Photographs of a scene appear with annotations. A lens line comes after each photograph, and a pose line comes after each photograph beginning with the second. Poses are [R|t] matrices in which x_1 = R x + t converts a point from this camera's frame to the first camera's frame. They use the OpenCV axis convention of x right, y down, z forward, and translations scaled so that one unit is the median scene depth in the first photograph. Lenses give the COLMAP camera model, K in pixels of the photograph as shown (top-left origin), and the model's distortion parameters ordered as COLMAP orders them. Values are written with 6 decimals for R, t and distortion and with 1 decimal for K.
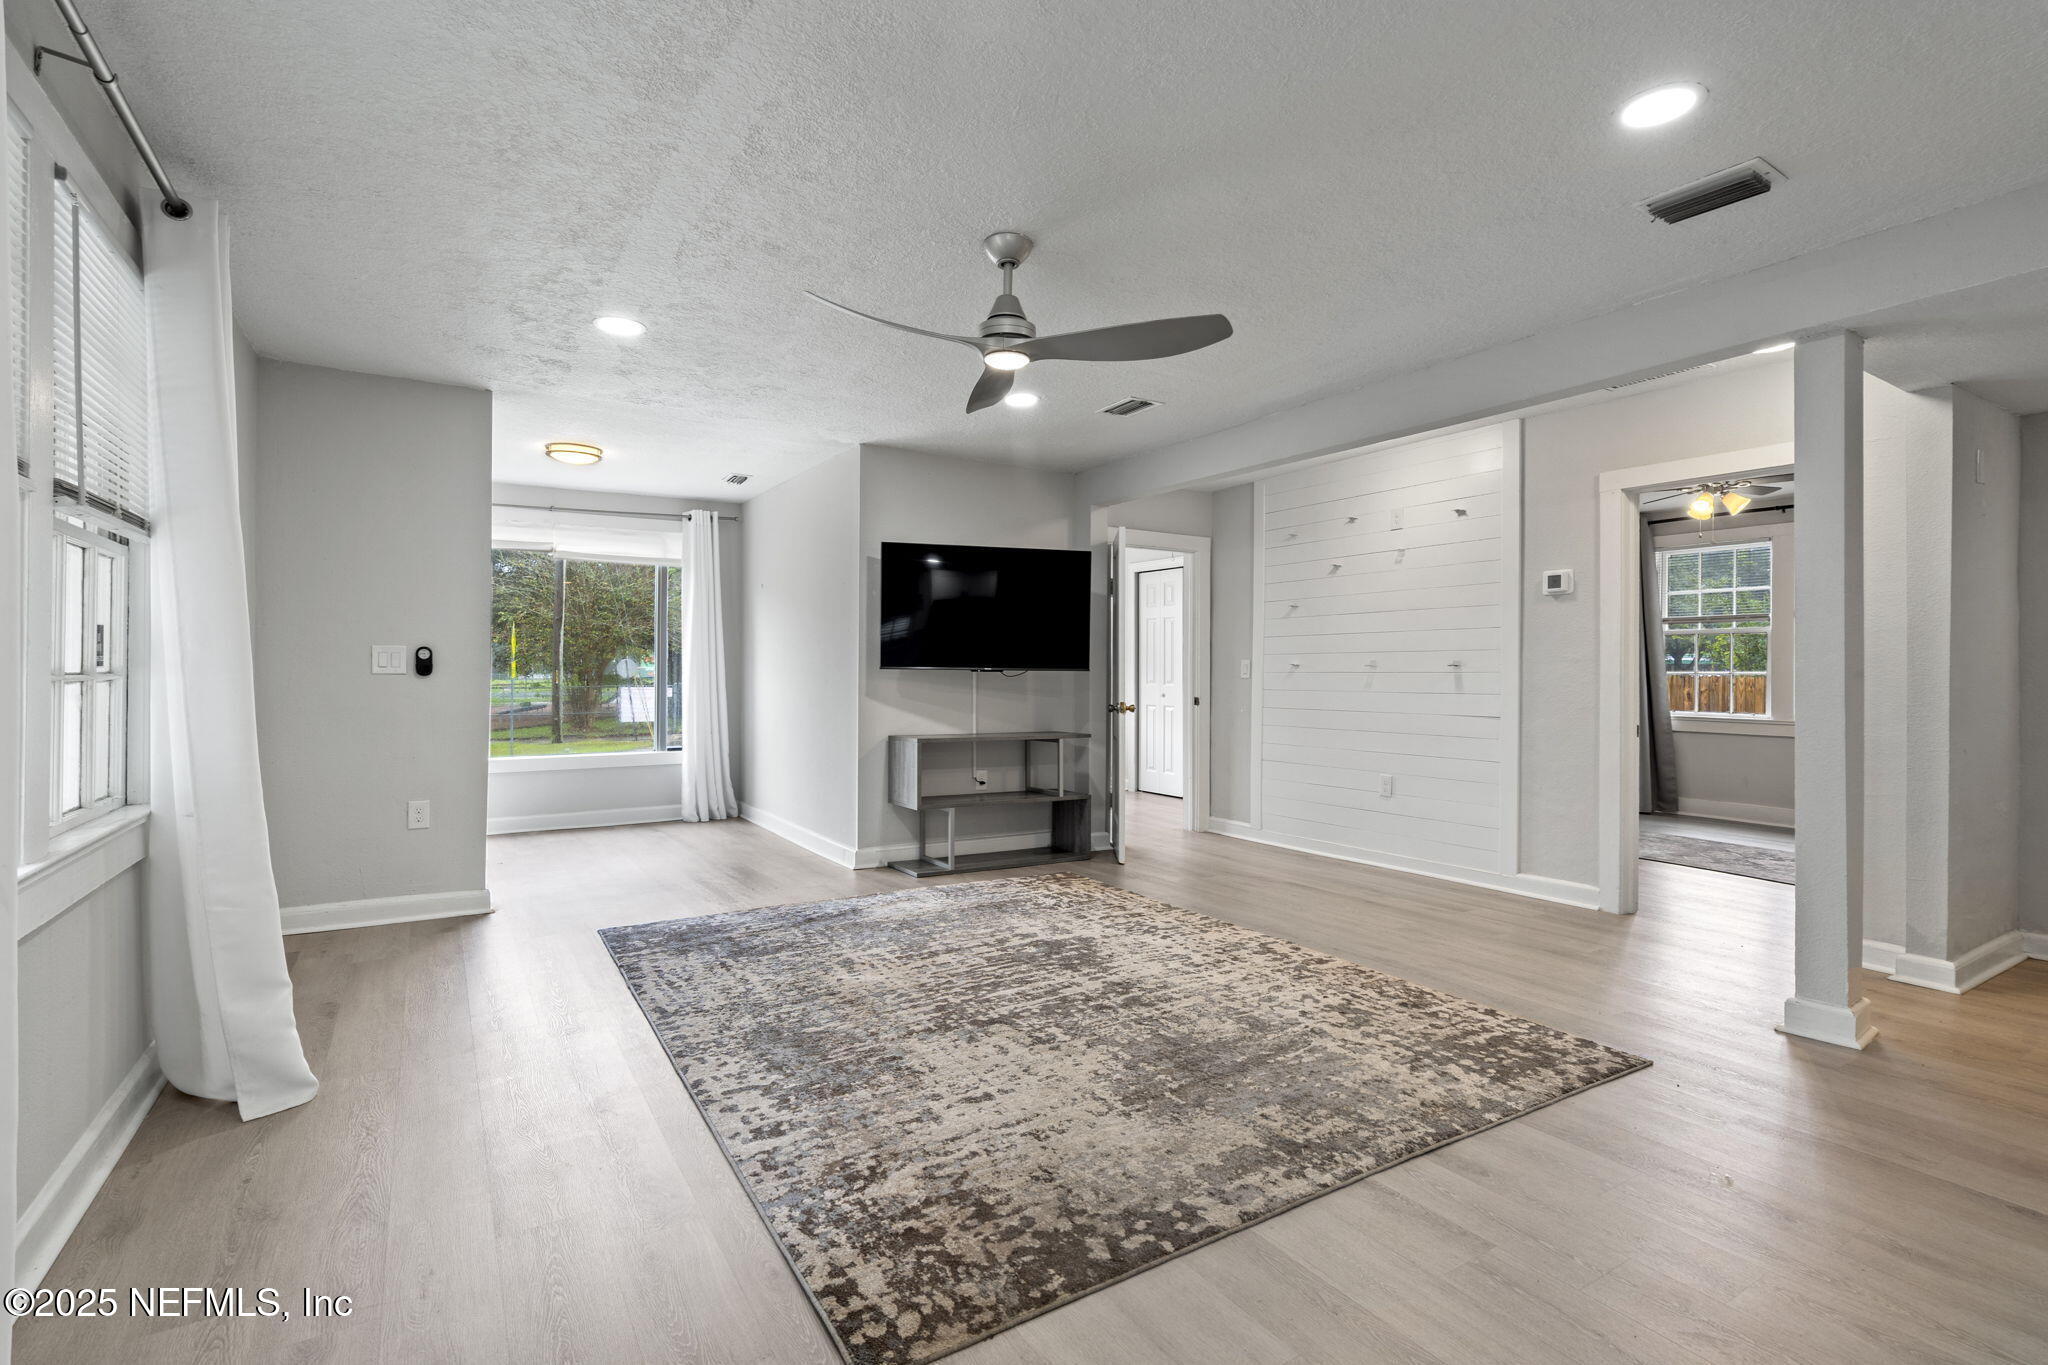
lens RADIAL K [[950.3, 0, 1031.7], [0, 950.3, 674.0], [0, 0, 1]] dist [-0.002769, 0.000437]
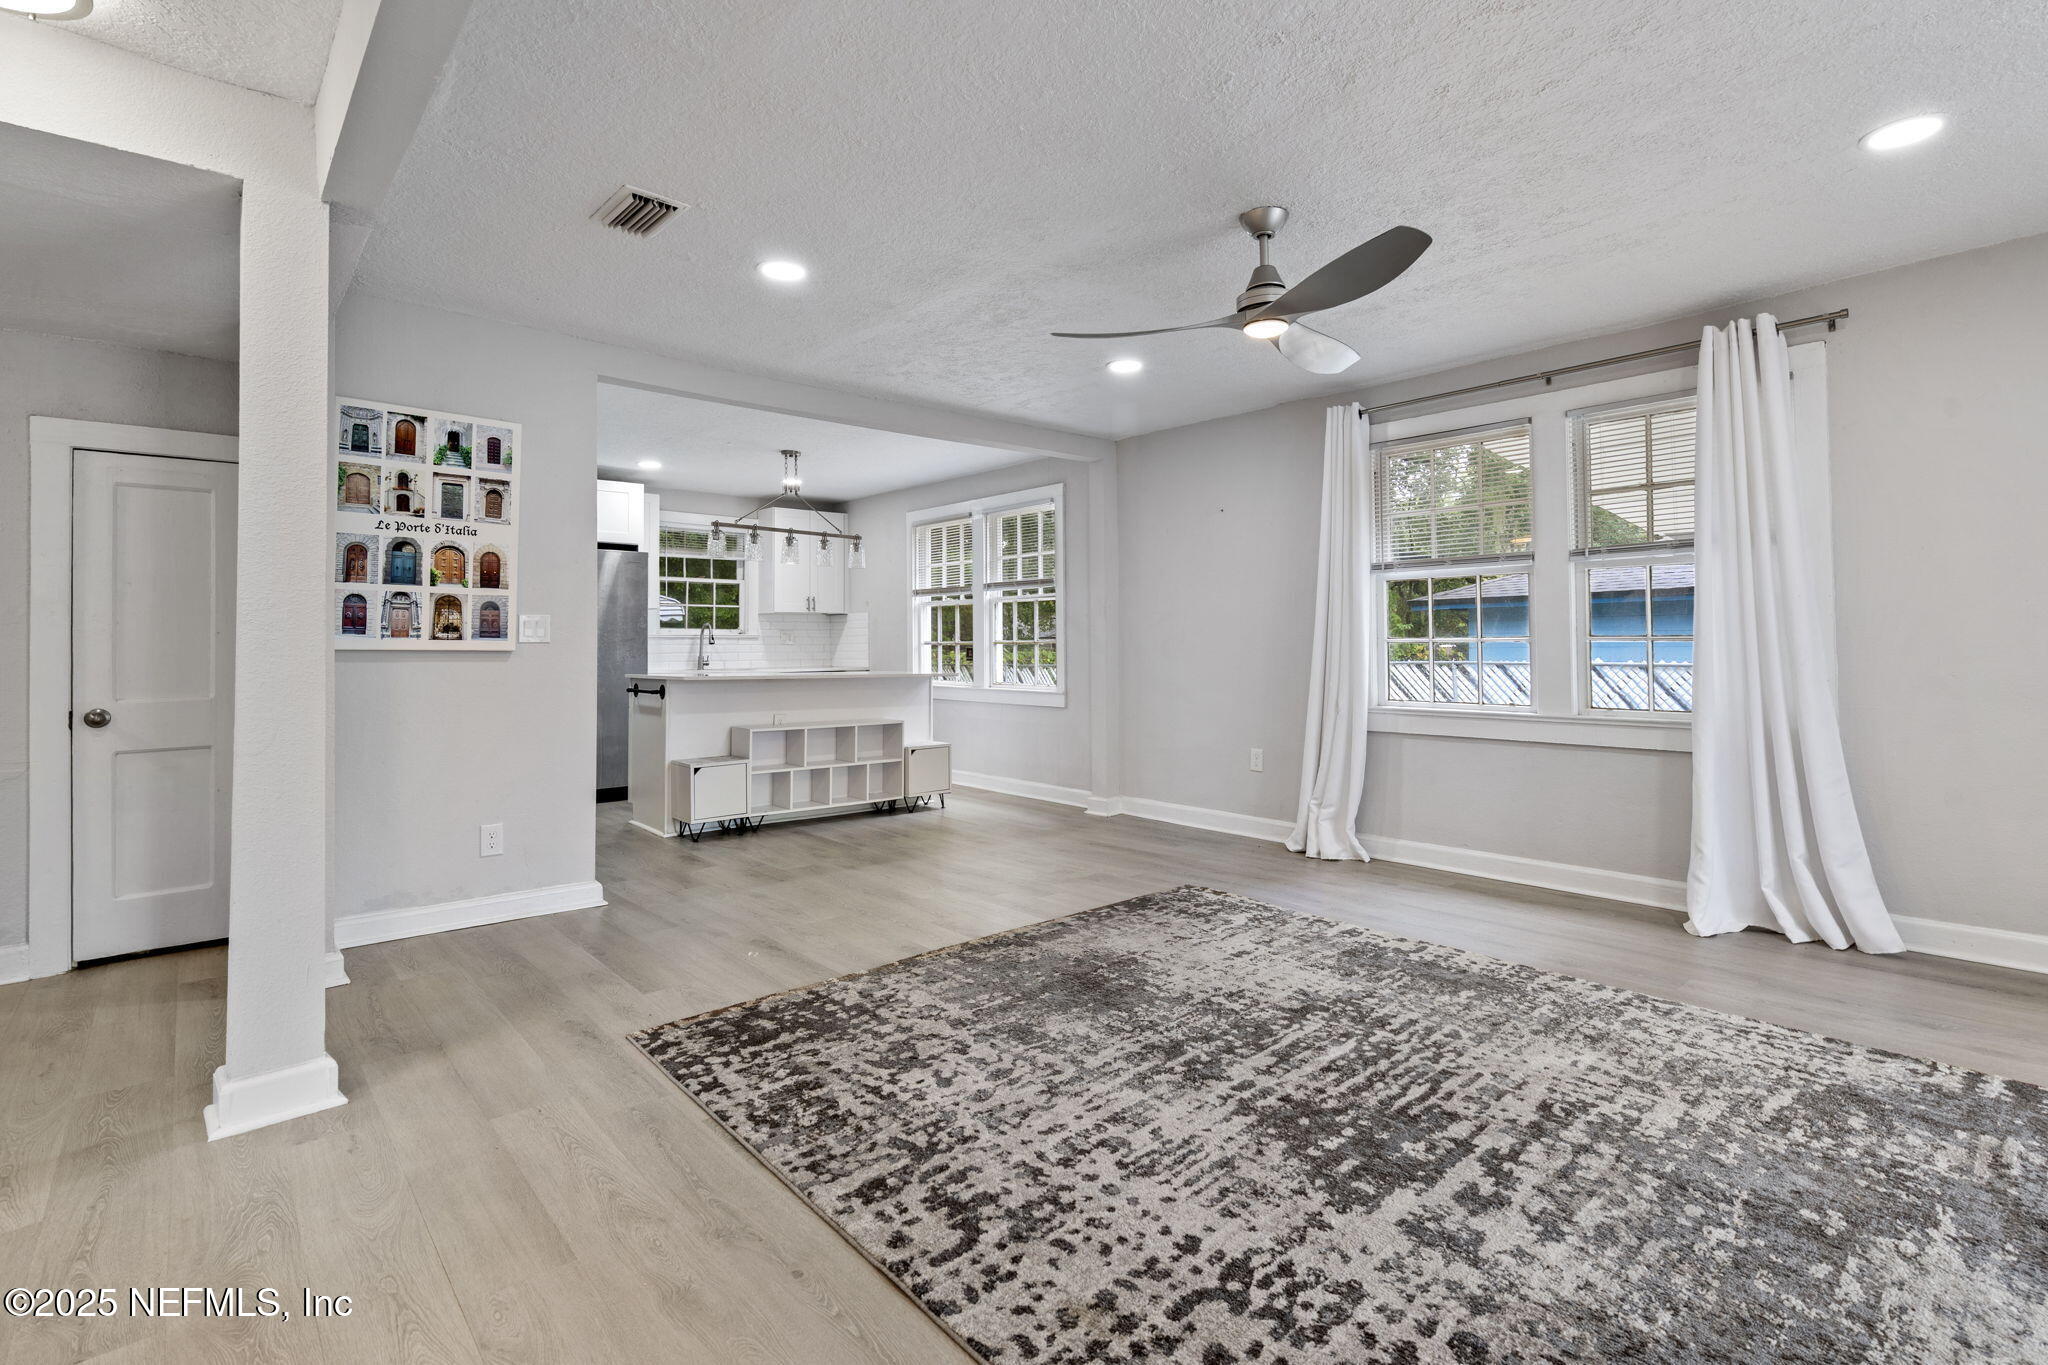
lens RADIAL K [[955.0, 0, 1035.0], [0, 955.0, 623.2], [0, 0, 1]] dist [-0.003818, 0.000287]
pose [[-0.986480, -0.000313, -0.163881, 0.322484], [0.003283, 0.999760, -0.021674, 0.007469], [0.163849, -0.021919, -0.986242, 1.635635]]
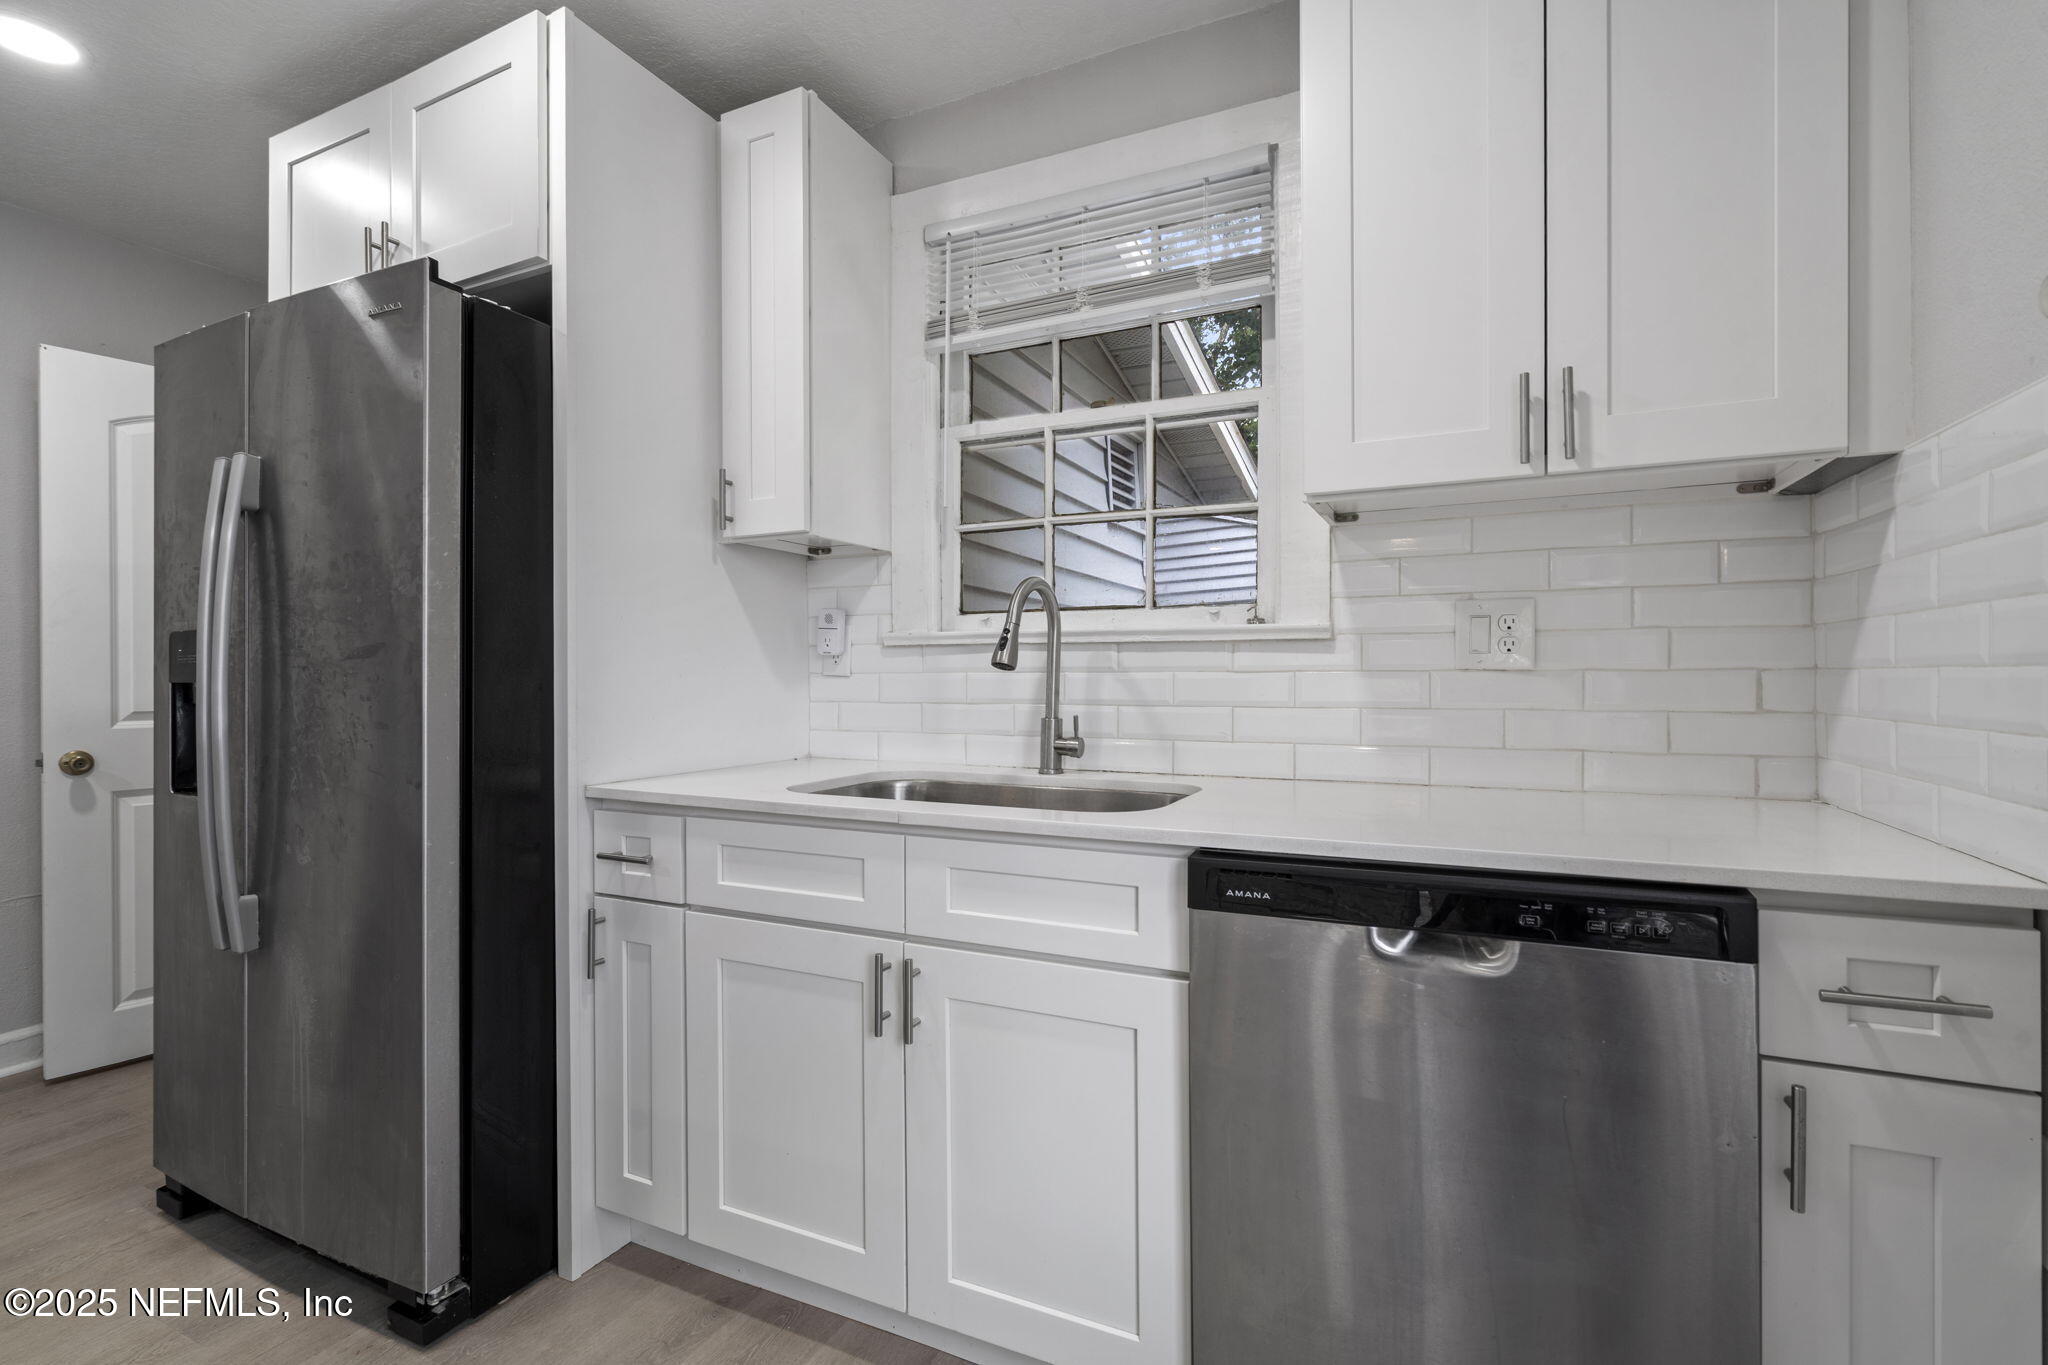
lens RADIAL K [[922.1, 0, 1034.3], [0, 922.1, 674.2], [0, 0, 1]] dist [-0.011995, -0.000614]
pose [[-0.536767, -0.004678, 0.843718, 0.284448], [0.003604, 0.999963, 0.007837, 0.004724], [-0.843723, 0.007247, -0.536730, -0.514631]]
